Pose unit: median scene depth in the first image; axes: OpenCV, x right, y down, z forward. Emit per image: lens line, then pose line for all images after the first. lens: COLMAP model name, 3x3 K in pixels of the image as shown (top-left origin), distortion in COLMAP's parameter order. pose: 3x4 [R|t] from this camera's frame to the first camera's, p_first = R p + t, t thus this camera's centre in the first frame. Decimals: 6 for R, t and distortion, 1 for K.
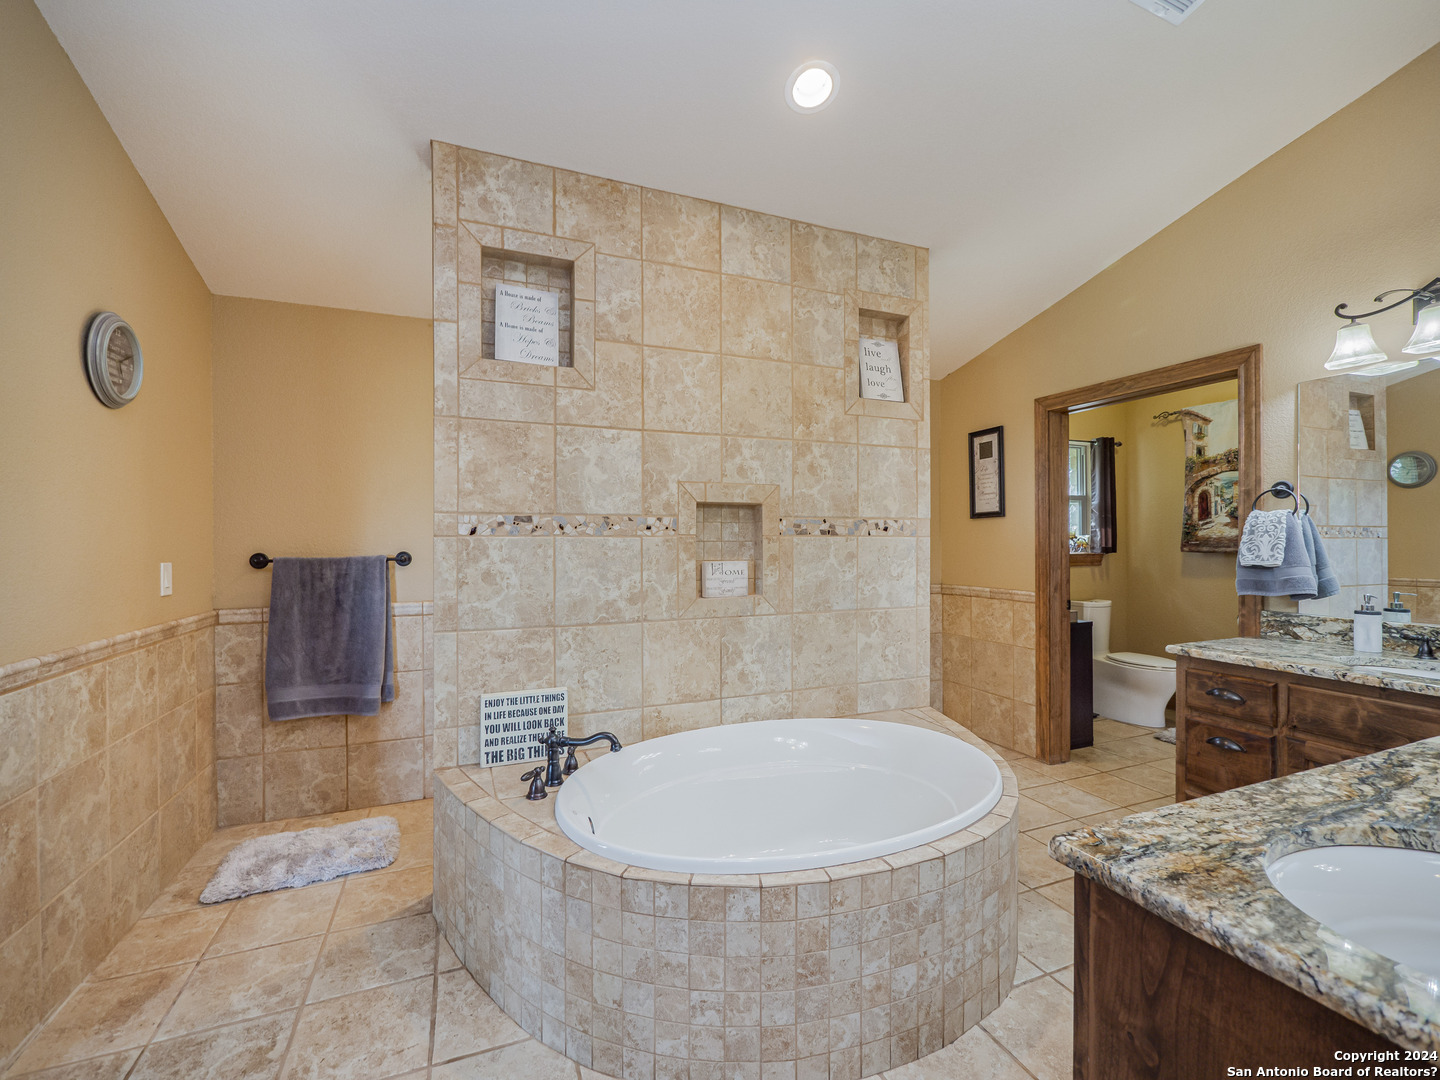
lens RADIAL K [[611.6, 0, 710.2], [0, 611.6, 543.5], [0, 0, 1]] dist [-0.003497, -0.000235]
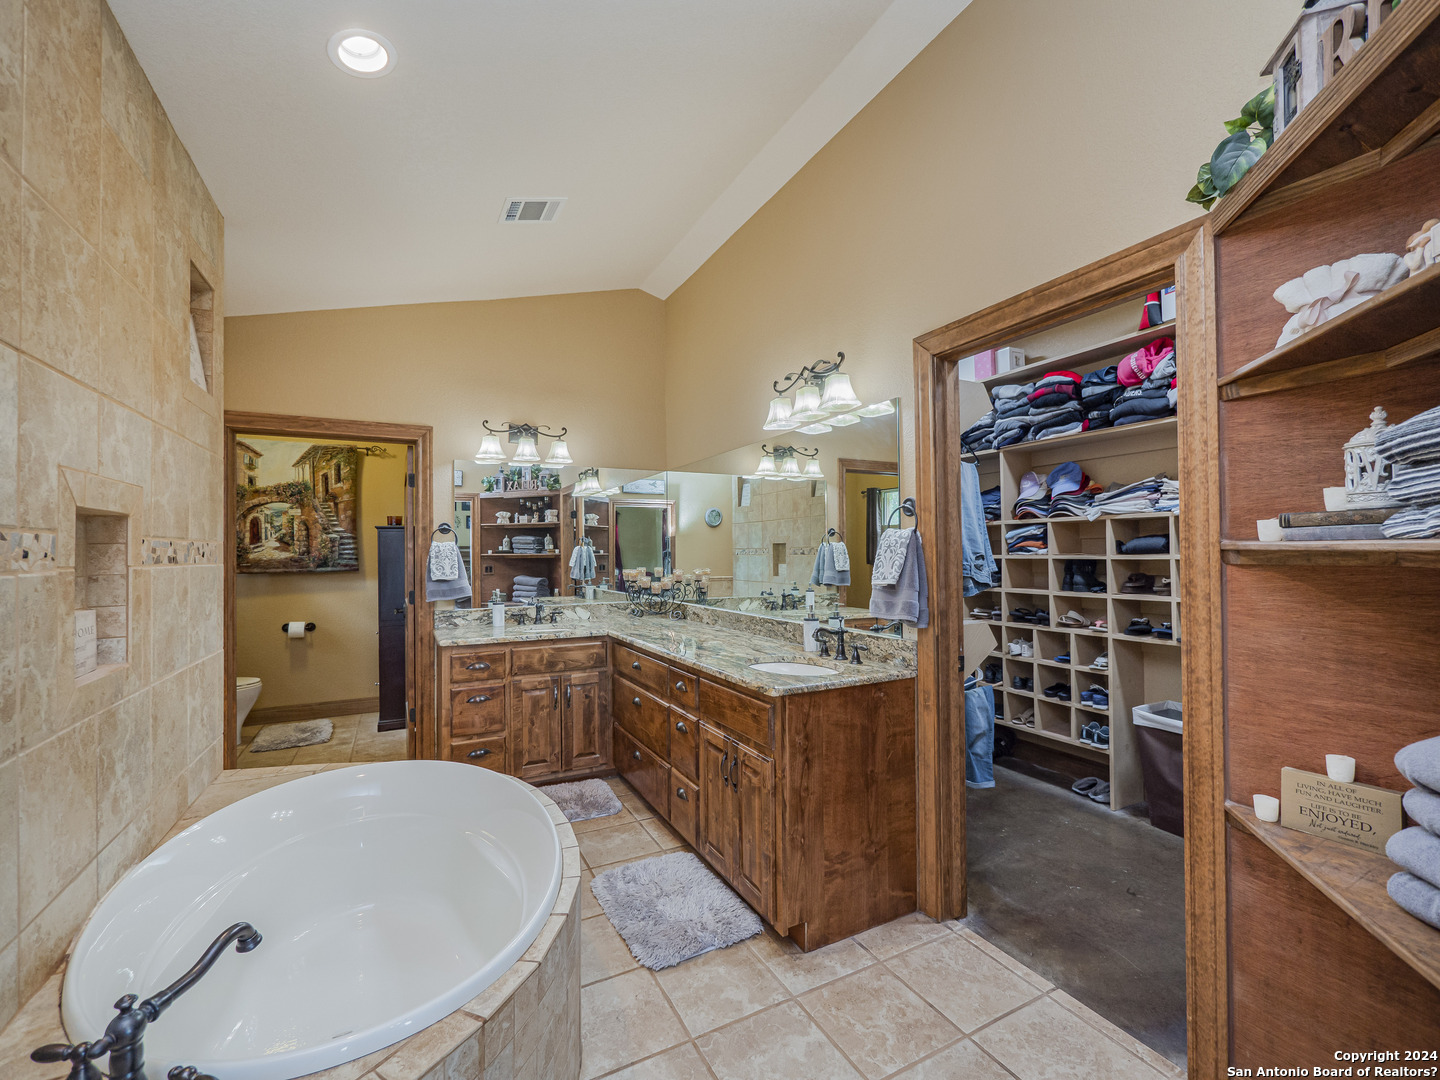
lens RADIAL K [[611.6, 0, 710.9], [0, 611.6, 541.9], [0, 0, 1]] dist [-0.003497, -0.000235]
pose [[-0.094662, 0.019026, 0.995328, -0.597742], [0.013971, 0.999744, -0.017781, -0.018704], [-0.995411, 0.012223, -0.094903, 0.480656]]
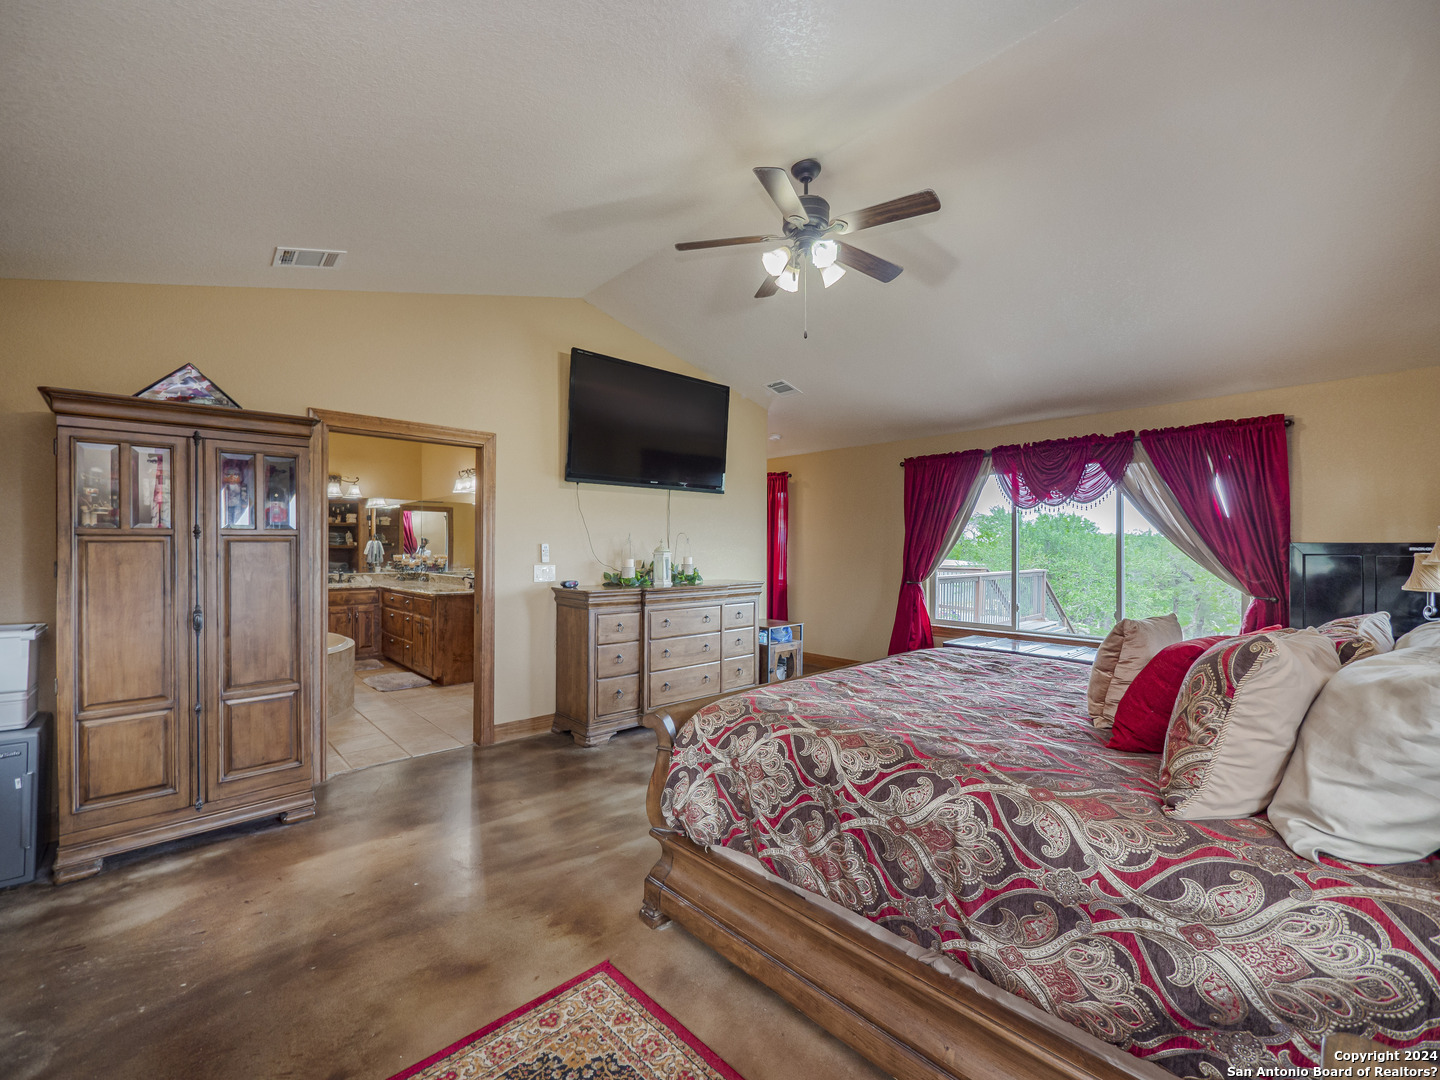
lens RADIAL K [[611.6, 0, 708.1], [0, 611.6, 542.1], [0, 0, 1]] dist [-0.003497, -0.000235]
pose [[-0.352693, 0.004280, 0.935729, -2.306459], [0.005179, 0.999983, -0.002622, -0.023021], [-0.935725, 0.003921, -0.352709, 0.165941]]
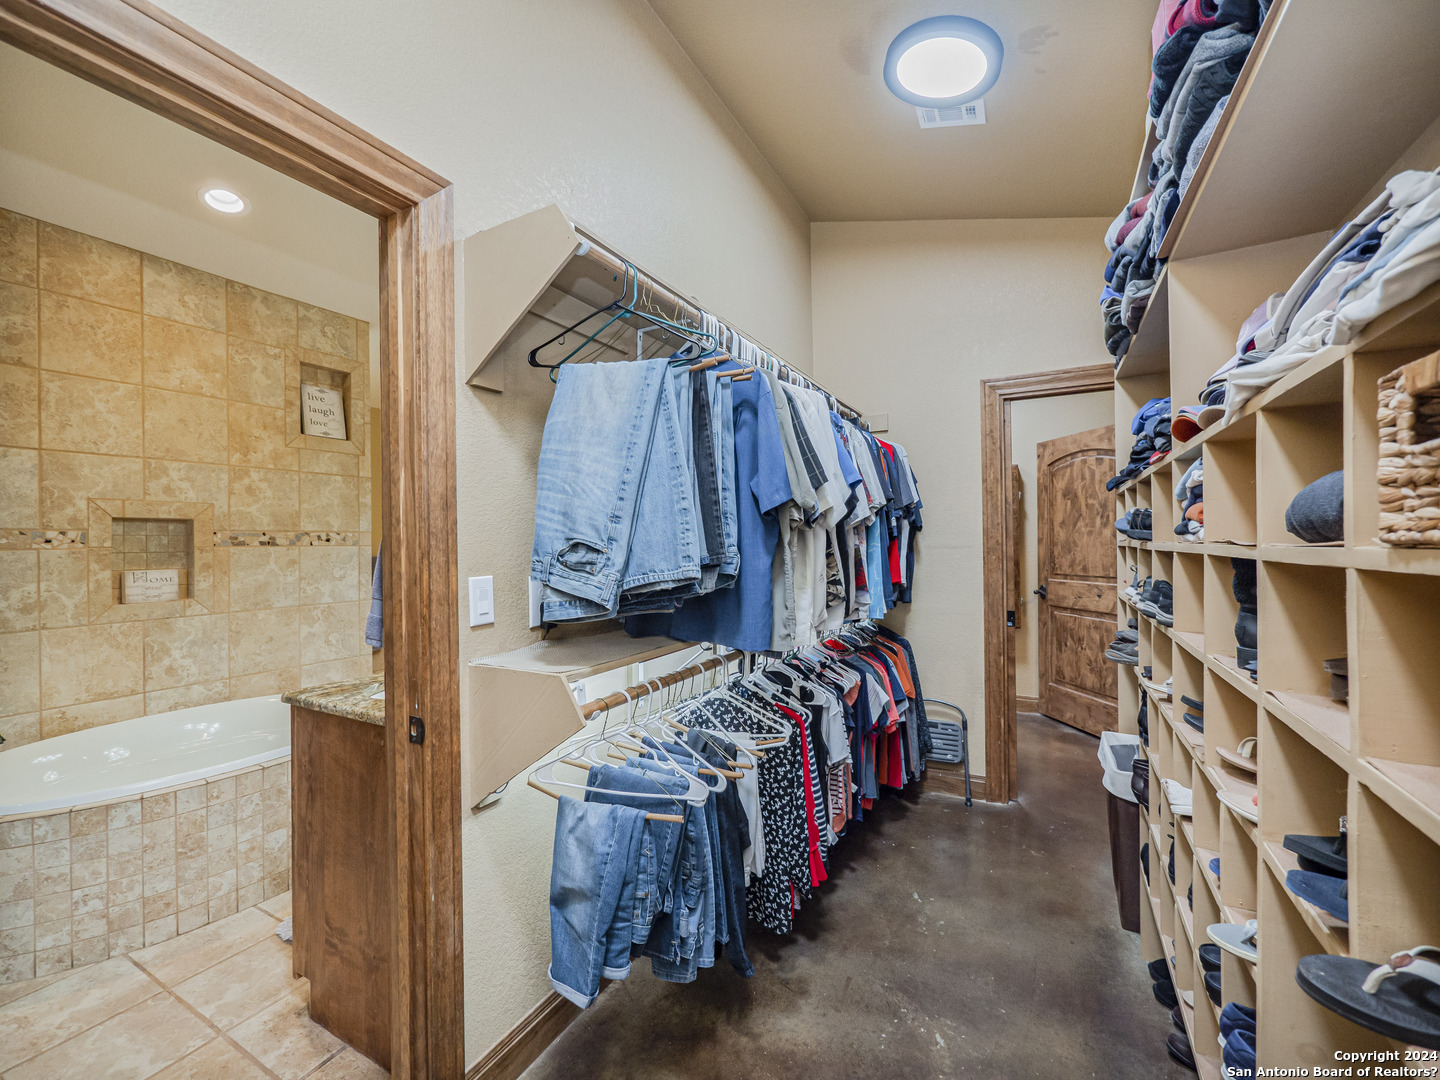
lens RADIAL K [[611.6, 0, 713.3], [0, 611.6, 540.8], [0, 0, 1]] dist [-0.003497, -0.000235]
pose [[0.778850, -0.005392, 0.627187, 0.129596], [0.011821, 0.999912, -0.006083, -0.005812], [-0.627098, 0.012152, 0.778845, -0.523509]]
